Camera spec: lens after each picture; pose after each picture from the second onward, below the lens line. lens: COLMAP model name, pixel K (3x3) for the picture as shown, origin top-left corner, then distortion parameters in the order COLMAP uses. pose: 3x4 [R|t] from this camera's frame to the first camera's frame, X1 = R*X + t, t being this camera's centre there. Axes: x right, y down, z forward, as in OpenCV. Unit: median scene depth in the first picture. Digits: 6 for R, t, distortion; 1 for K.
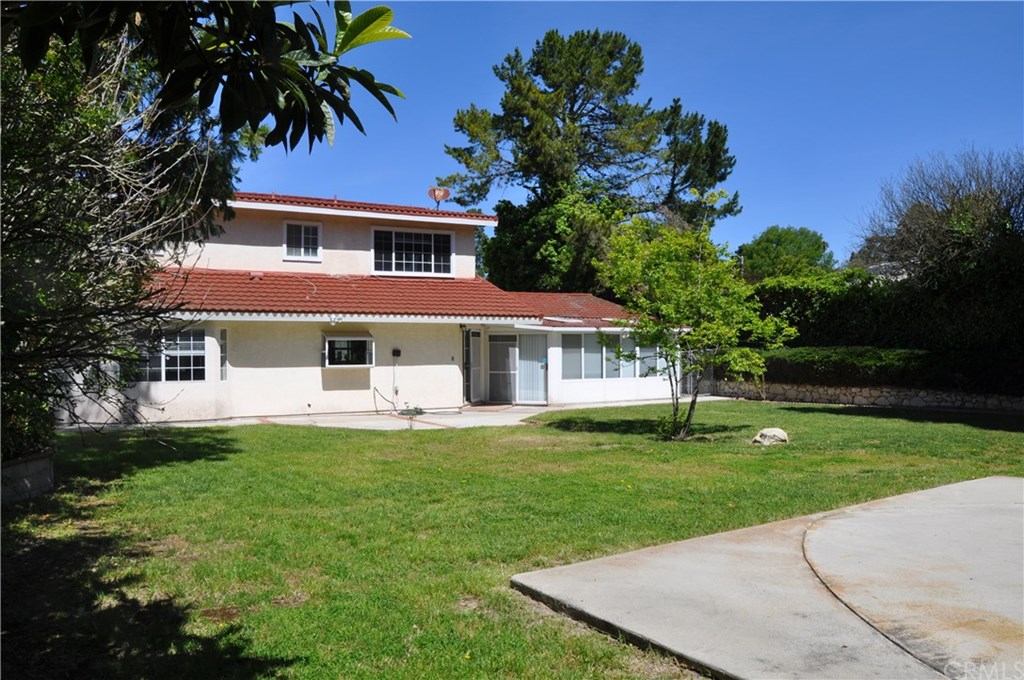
lens RADIAL K [[812.3, 0, 512.0], [0, 812.3, 340.0], [0, 0, 1]] dist [-0.156367, 0.133332]
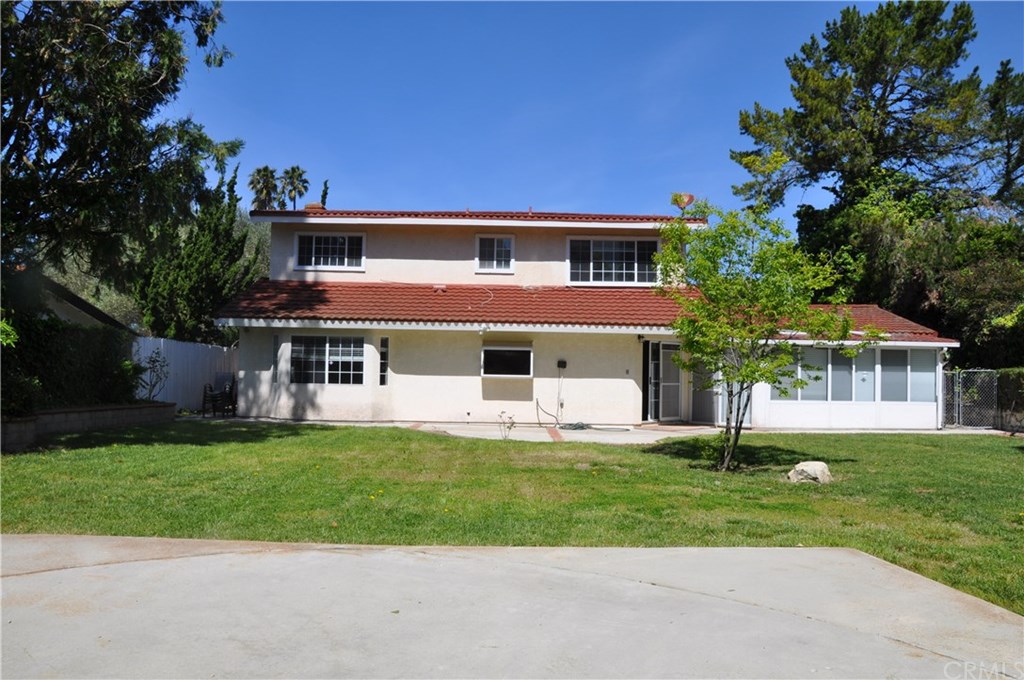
lens RADIAL K [[812.3, 0, 512.0], [0, 812.3, 340.0], [0, 0, 1]] dist [-0.156367, 0.133332]
pose [[0.859945, 0.001378, -0.510385, 0.299378], [-0.017546, 0.999485, -0.026865, 0.014088], [0.510085, 0.032058, 0.859526, 0.137890]]
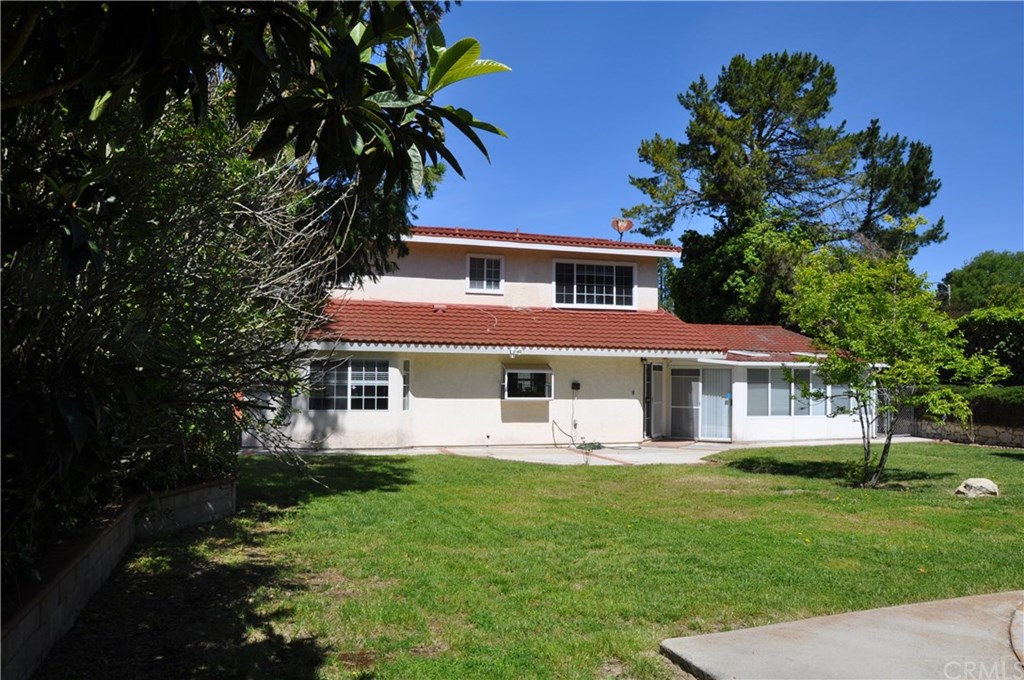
lens RADIAL K [[812.3, 0, 512.0], [0, 812.3, 340.0], [0, 0, 1]] dist [-0.156367, 0.133332]
pose [[0.973245, 0.005955, -0.229693, 0.009164], [-0.014470, 0.999268, -0.035402, -0.004164], [0.229314, 0.037779, 0.972619, 0.012823]]
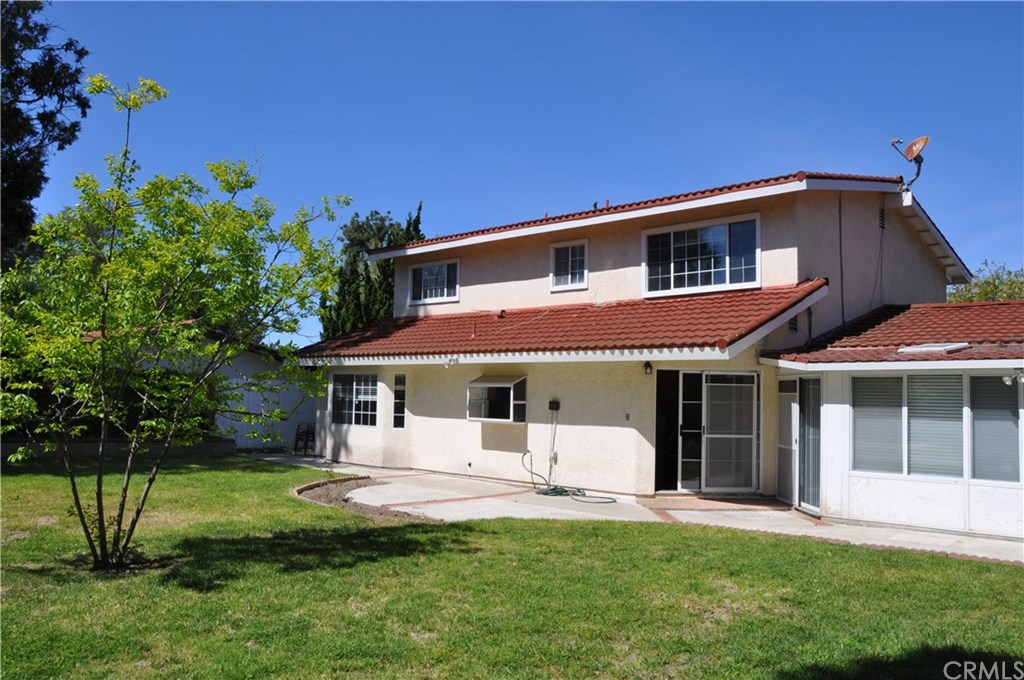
lens RADIAL K [[812.3, 0, 512.0], [0, 812.3, 340.0], [0, 0, 1]] dist [-0.156367, 0.133332]
pose [[0.261334, -0.055093, -0.963675, 0.541225], [-0.012658, 0.998088, -0.060493, 0.002142], [0.965165, 0.028007, 0.260137, 0.775675]]
